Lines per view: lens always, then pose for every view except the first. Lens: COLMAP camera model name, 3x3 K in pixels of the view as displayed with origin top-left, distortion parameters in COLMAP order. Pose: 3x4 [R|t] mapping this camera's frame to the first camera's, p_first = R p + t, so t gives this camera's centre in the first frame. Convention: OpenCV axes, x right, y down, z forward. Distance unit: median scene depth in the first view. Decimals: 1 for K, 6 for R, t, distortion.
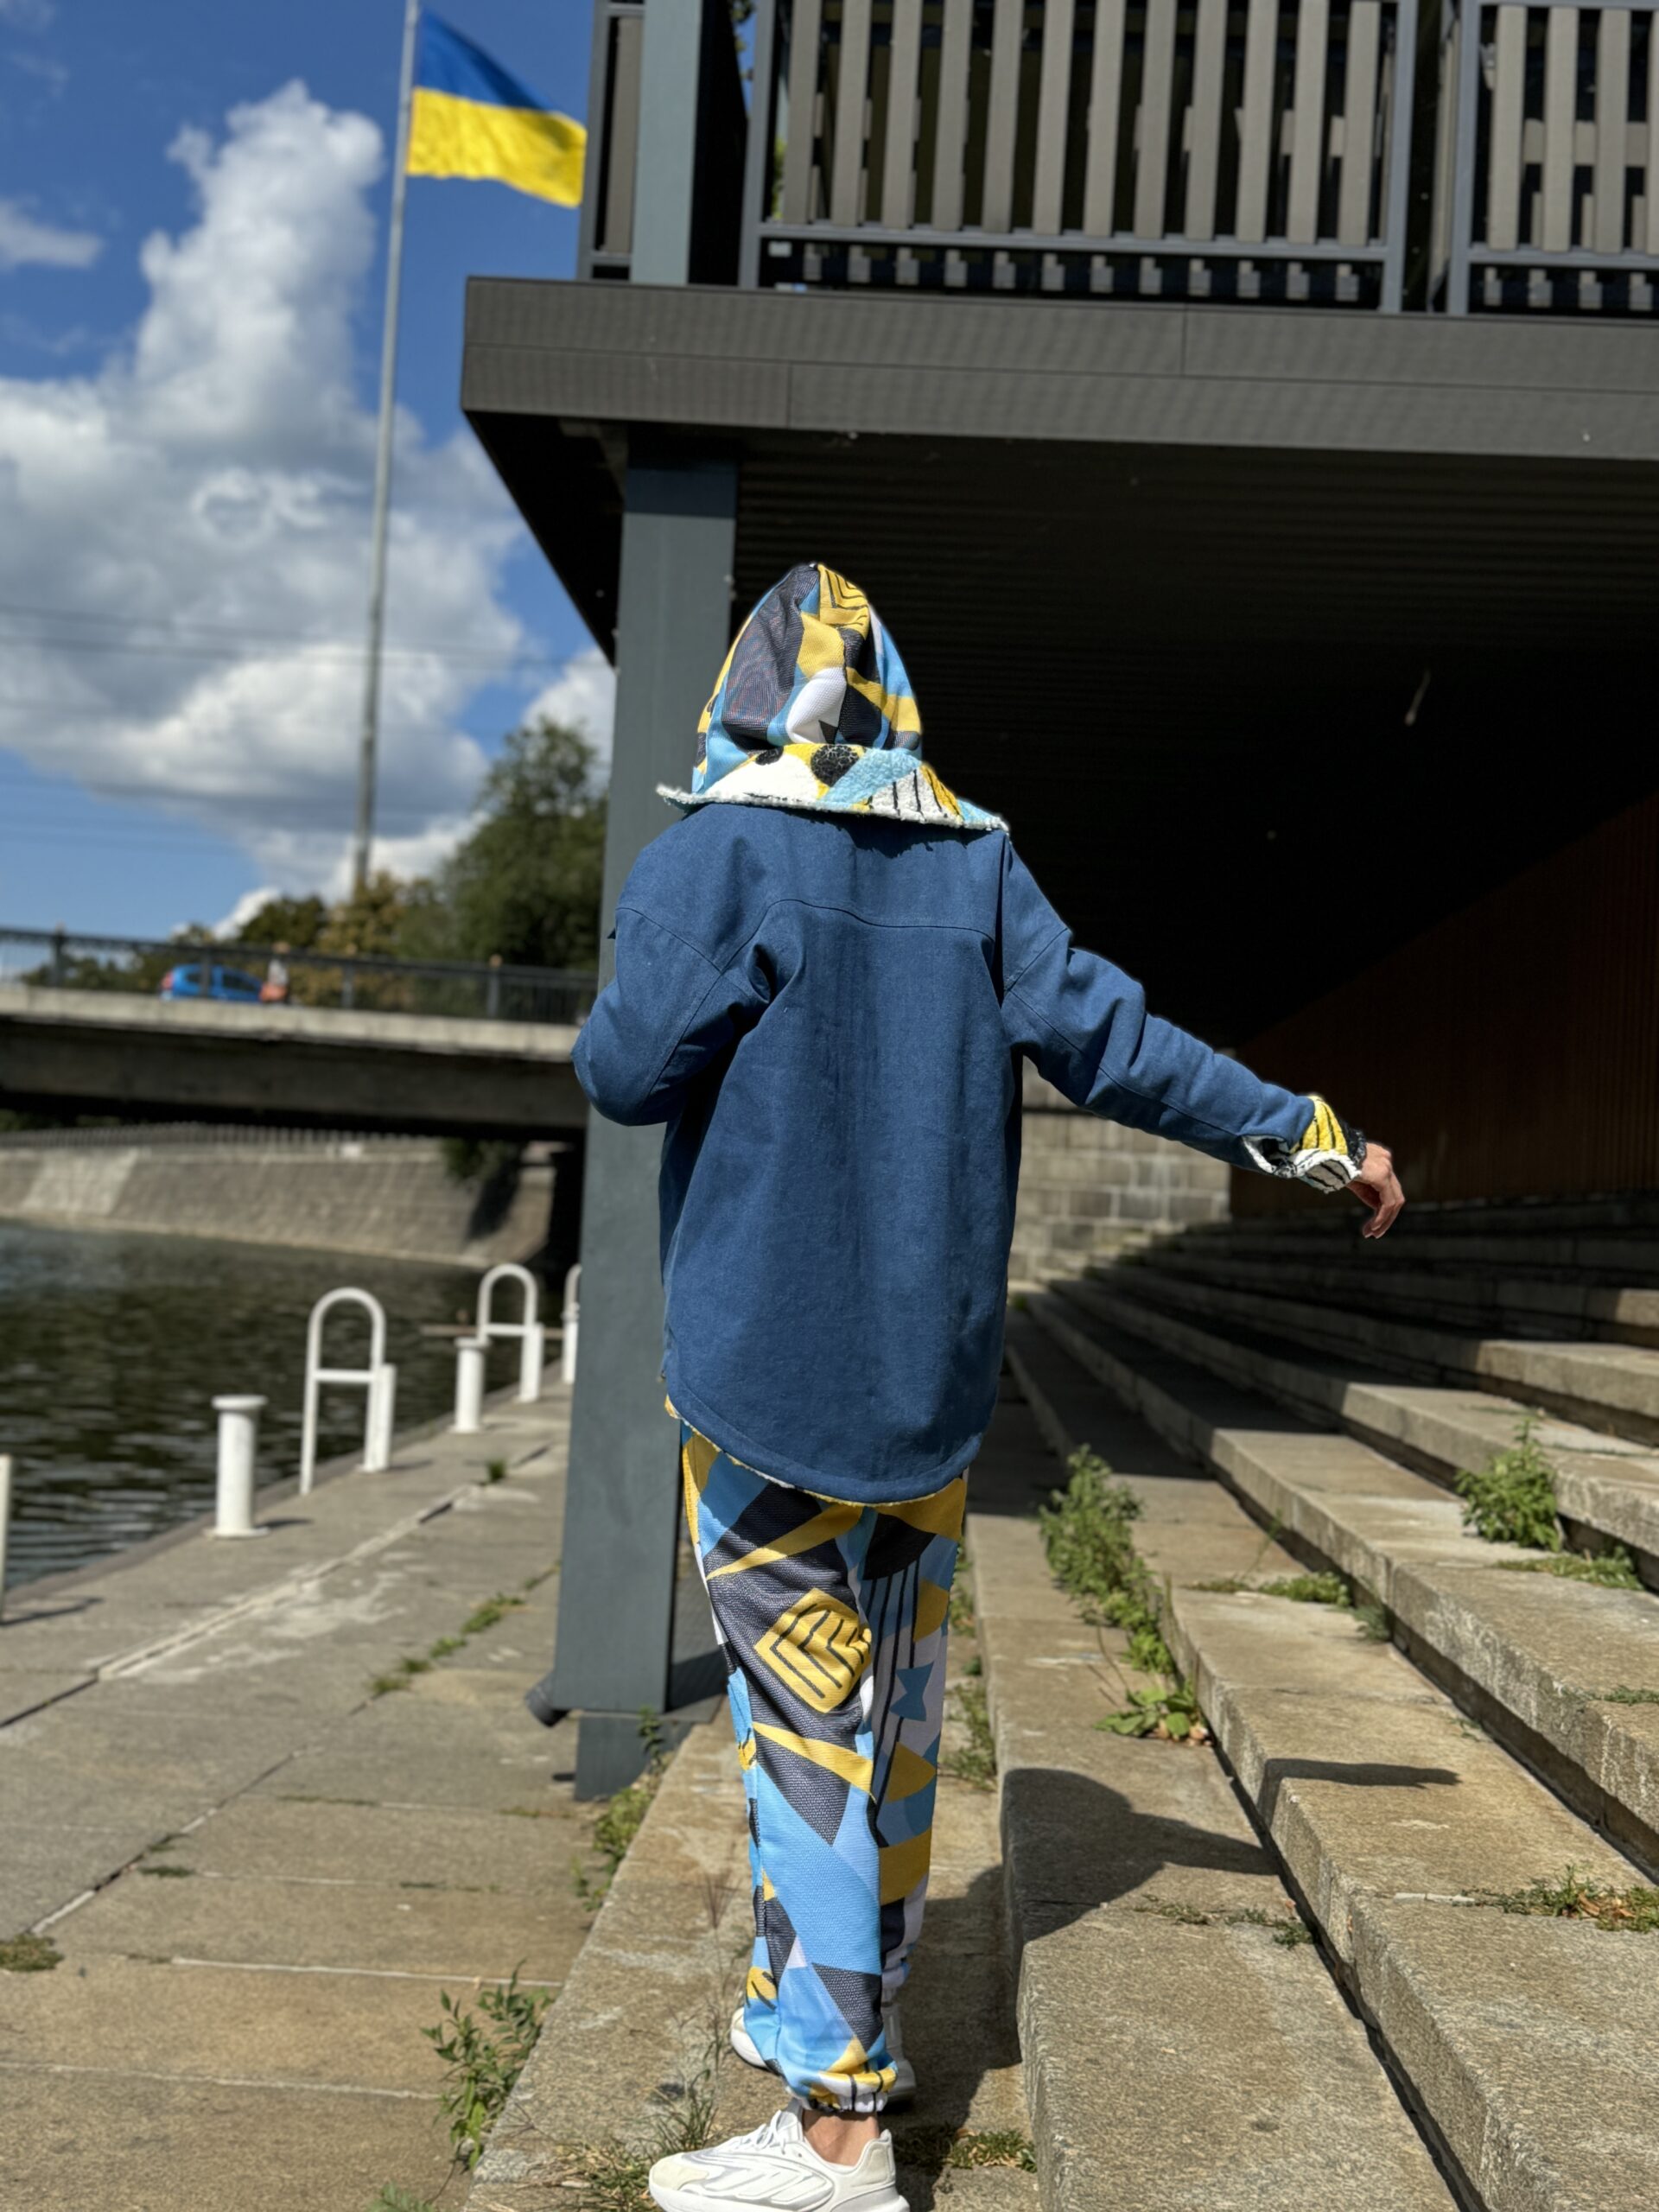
lens RADIAL K [[2574.4, 0, 847.9], [0, 2574.4, 1116.9], [0, 0, 1]] dist [0.215442, -0.535815]
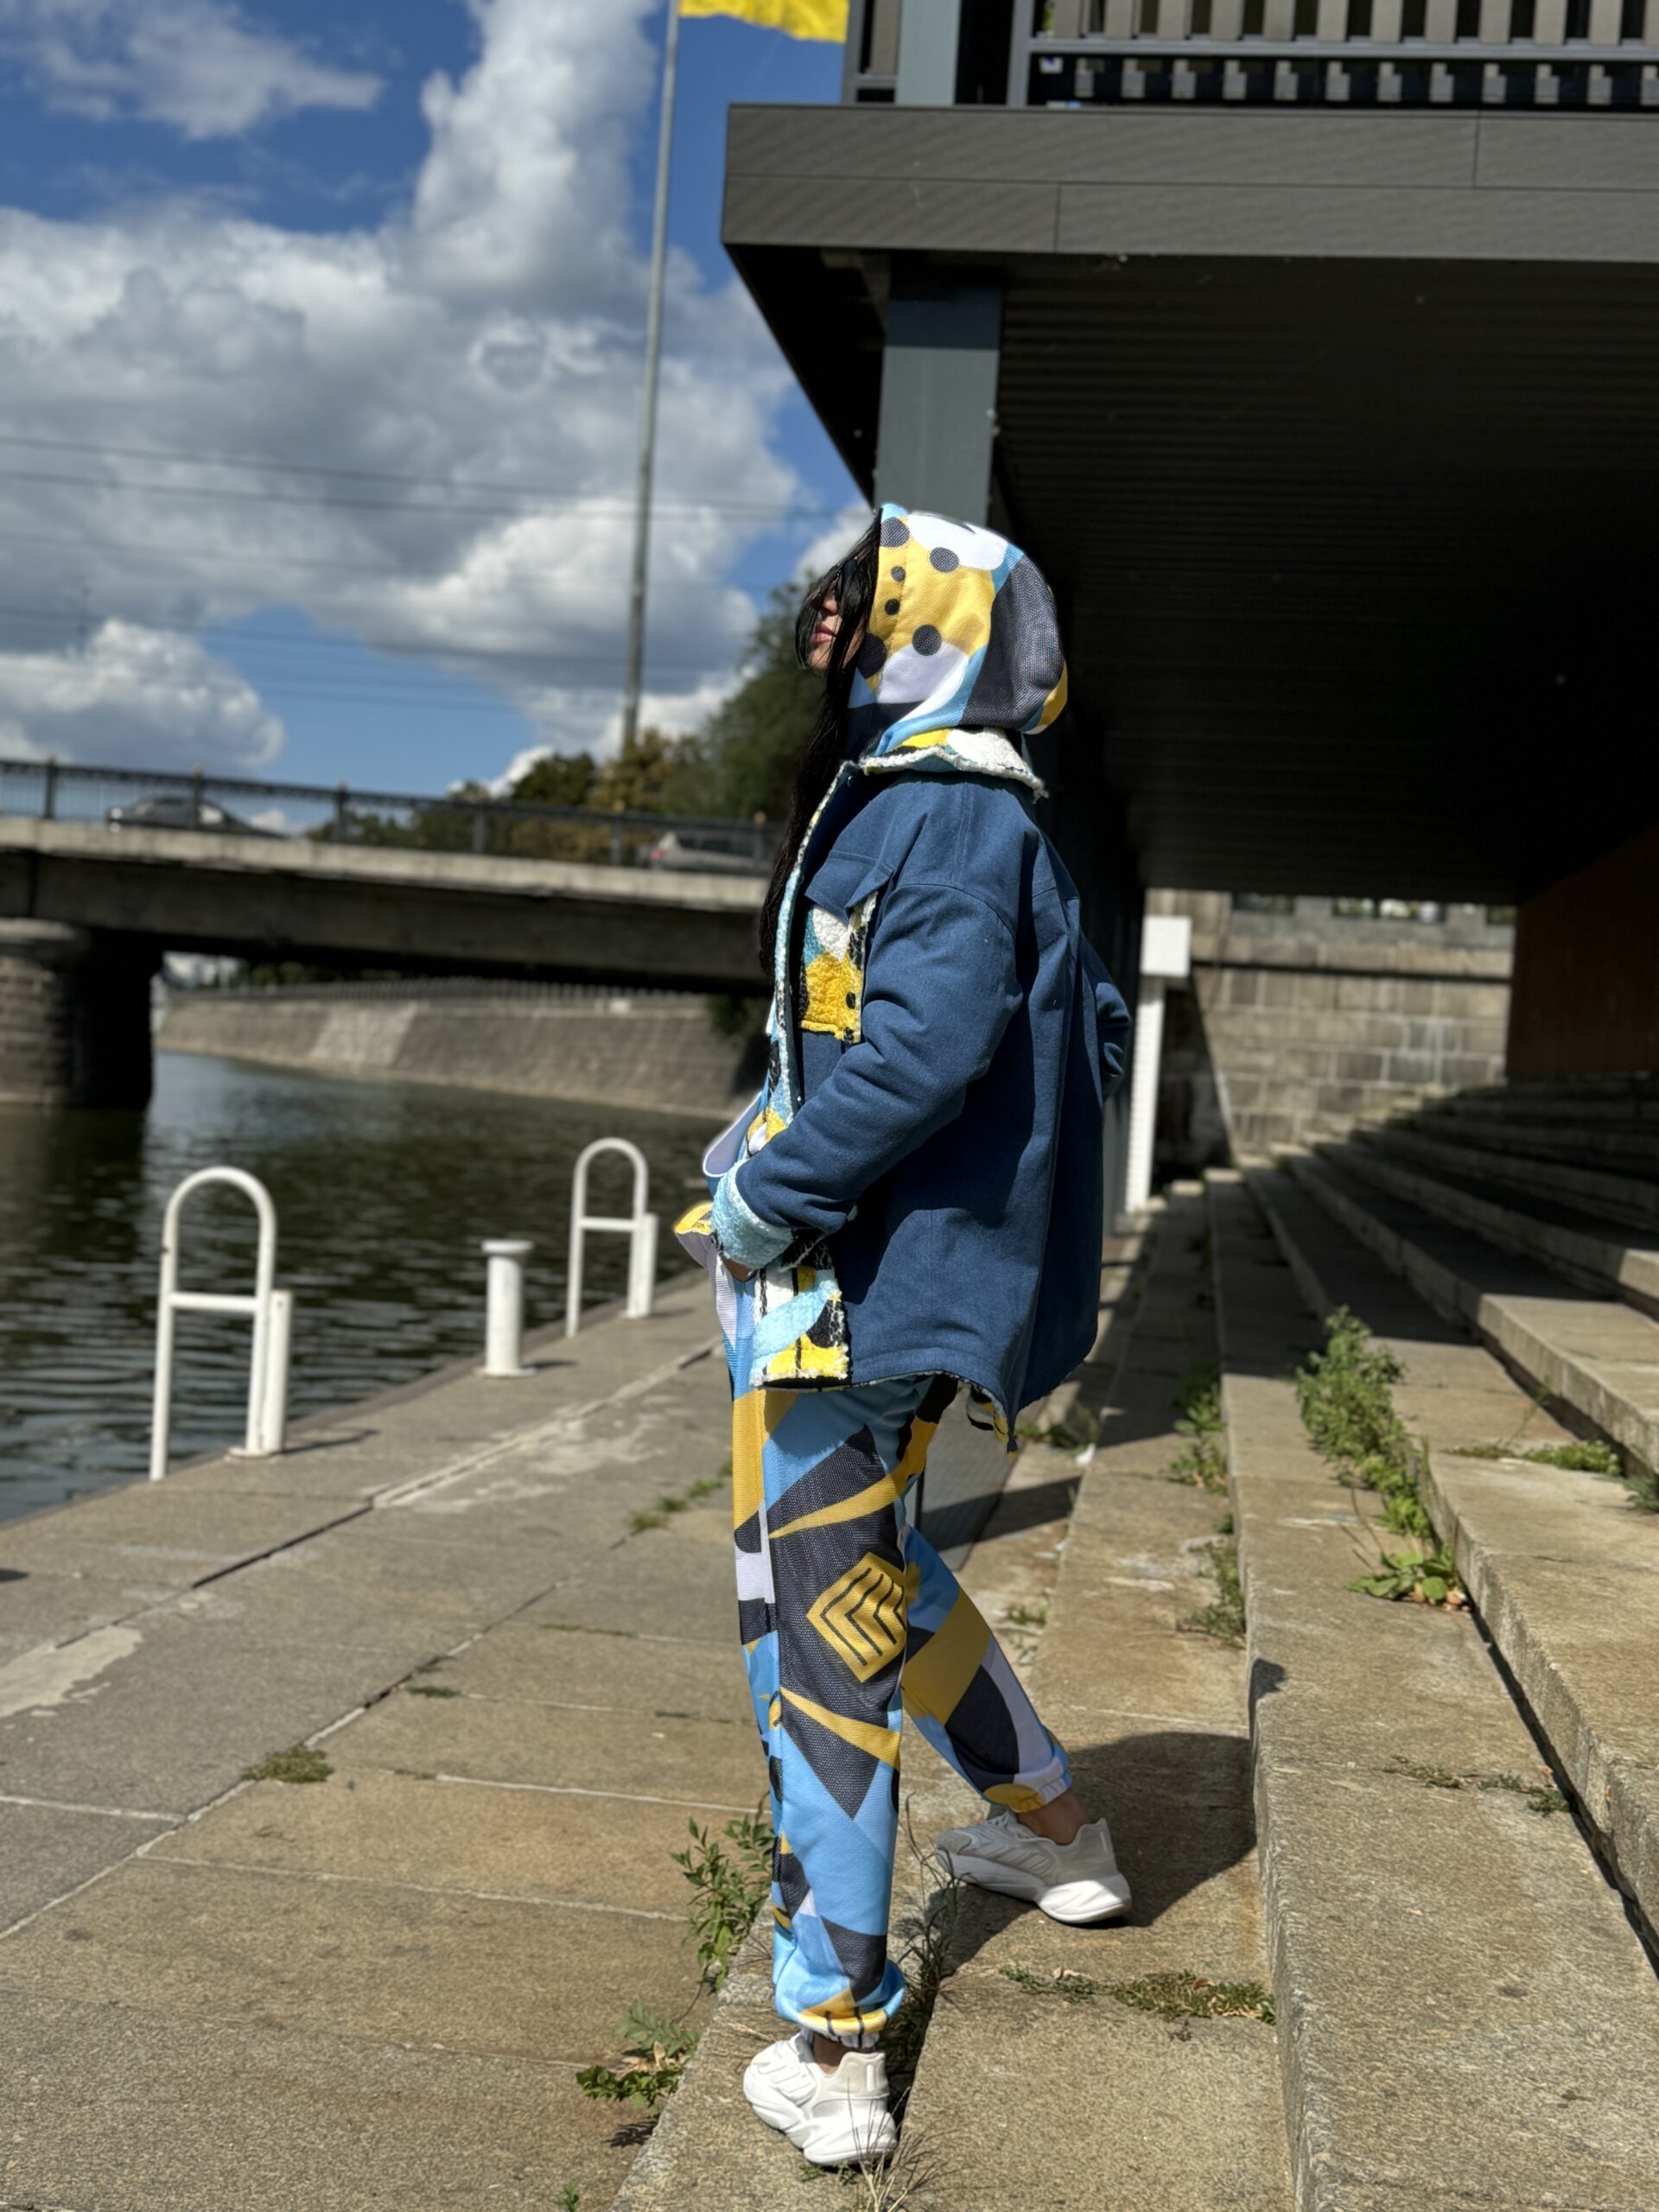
lens RADIAL K [[2575.8, 0, 832.7], [0, 2575.8, 1127.1], [0, 0, 1]] dist [0.206440, -0.513706]
pose [[0.994234, 0.014076, -0.106307, 0.002854], [-0.007854, 0.998243, 0.058722, 0.003171], [0.106947, -0.057548, 0.992598, 0.009028]]
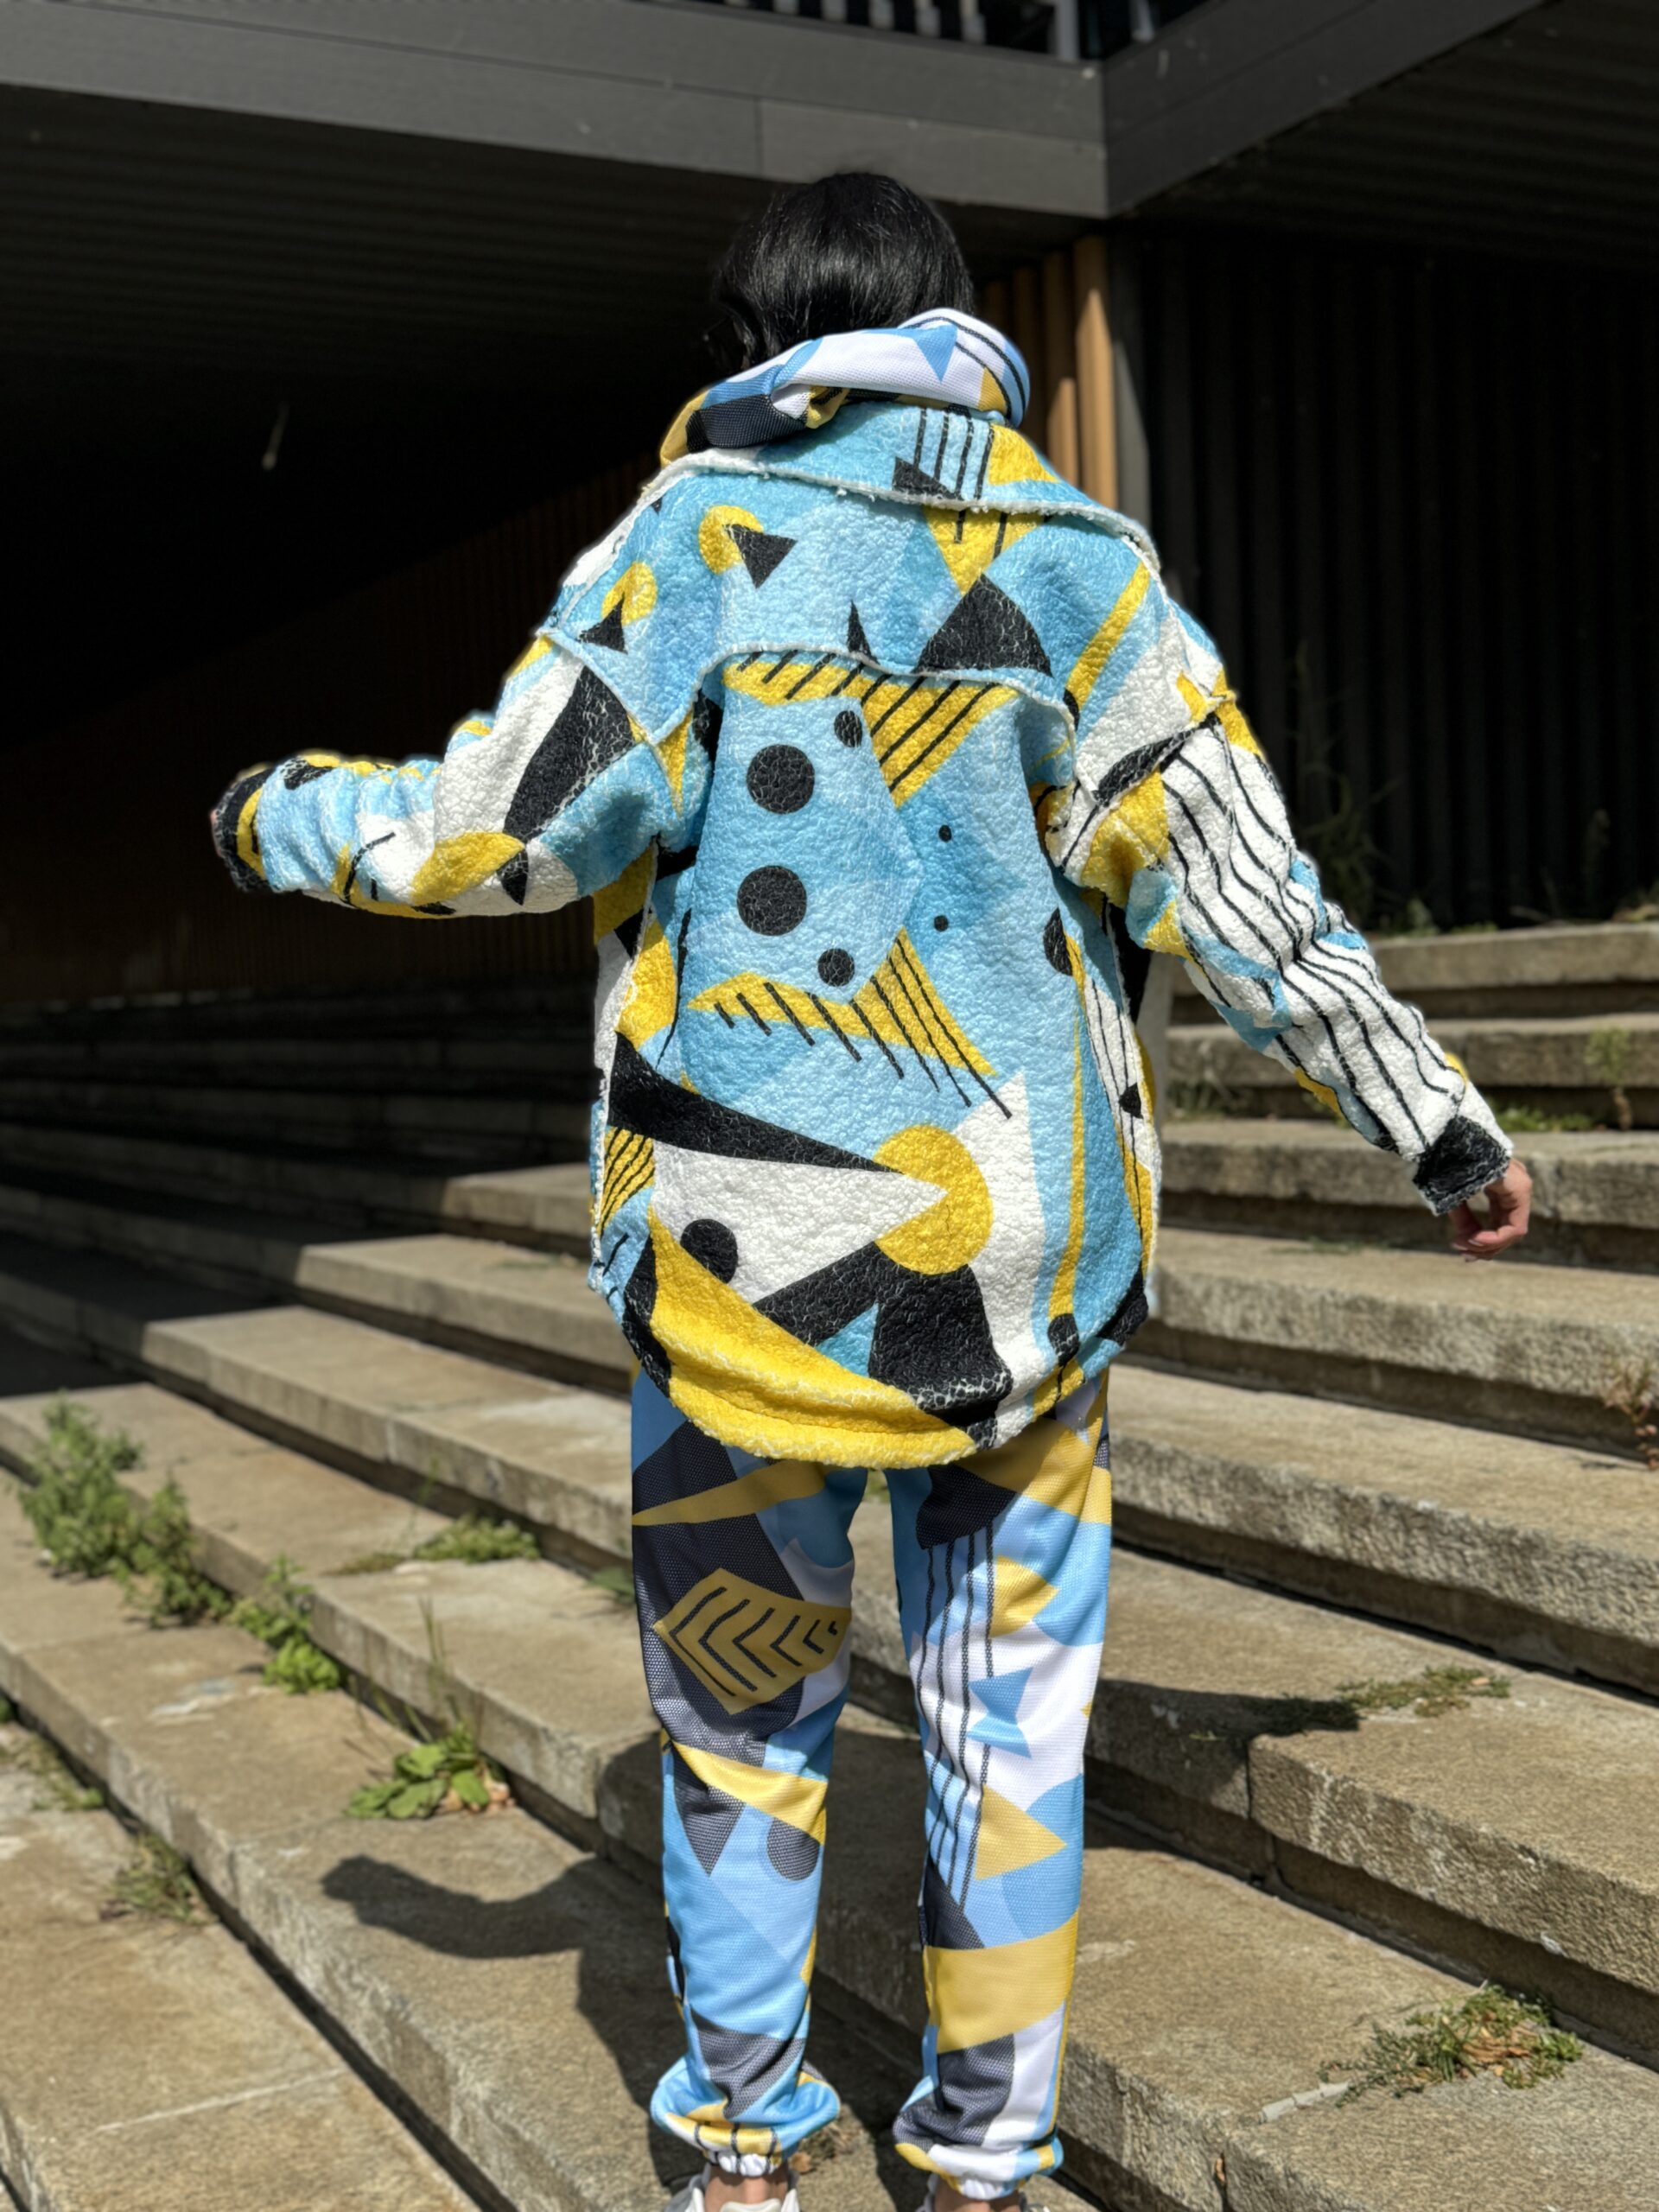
lens RADIAL K [[2588.0, 0, 821.7], [0, 2588.0, 1105.7], [0, 0, 1]] dist [0.219774, -0.538341]
pose [[0.854777, -0.118319, 0.505329, -0.121221], [0.070525, 0.991115, 0.112768, -0.039221], [-0.514182, -0.060753, 0.855527, 0.221567]]
